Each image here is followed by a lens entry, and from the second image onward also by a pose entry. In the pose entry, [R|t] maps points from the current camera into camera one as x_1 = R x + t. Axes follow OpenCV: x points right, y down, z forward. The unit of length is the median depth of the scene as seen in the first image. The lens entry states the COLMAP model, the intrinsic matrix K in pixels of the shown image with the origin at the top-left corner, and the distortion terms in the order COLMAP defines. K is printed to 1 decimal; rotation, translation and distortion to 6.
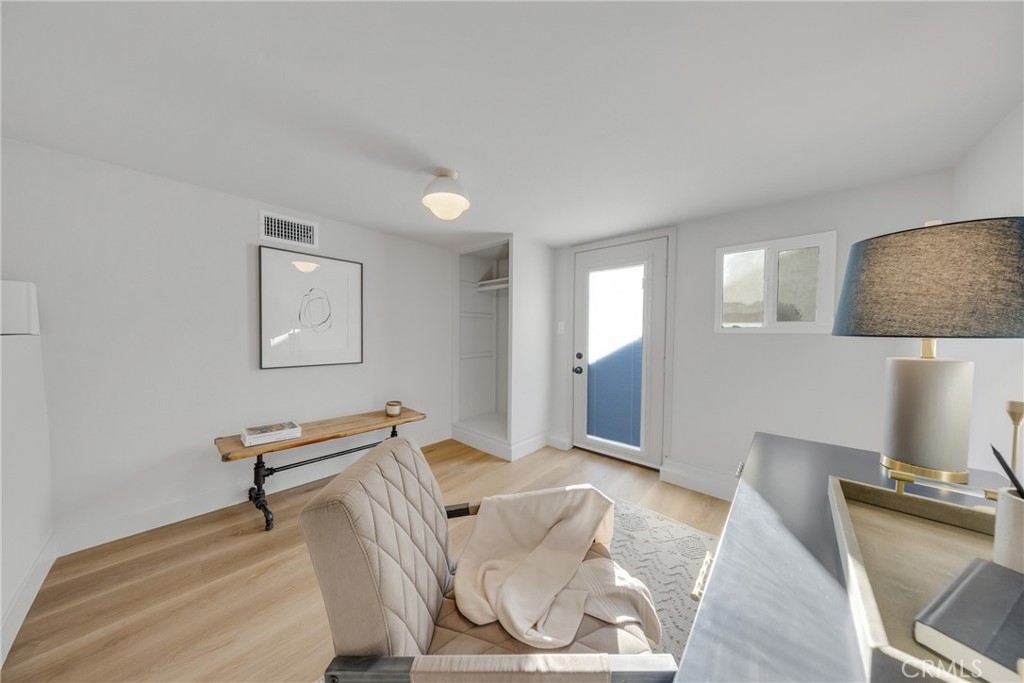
lens RADIAL K [[325.1, 0, 508.9], [0, 325.1, 340.8], [0, 0, 1]] dist [0.000654, -0.000198]
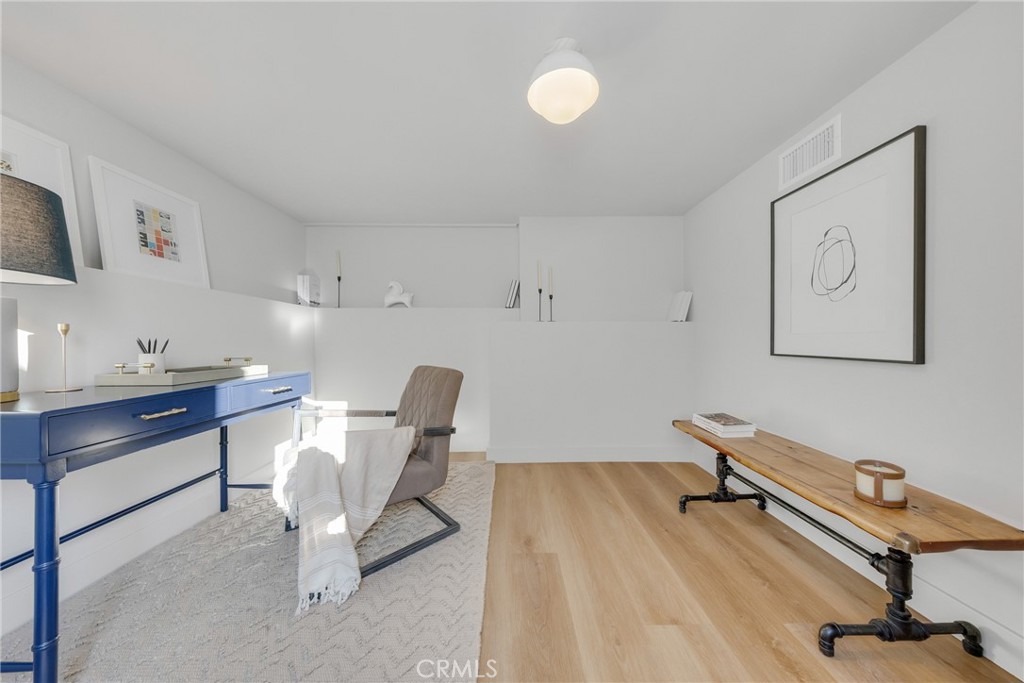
lens RADIAL K [[325.1, 0, 508.9], [0, 325.1, 340.8], [0, 0, 1]] dist [0.000654, -0.000198]
pose [[-0.728935, -0.007885, -0.684537, 0.269454], [-0.022647, 0.999664, 0.012601, 0.056930], [0.684208, 0.024689, -0.728869, 1.141775]]
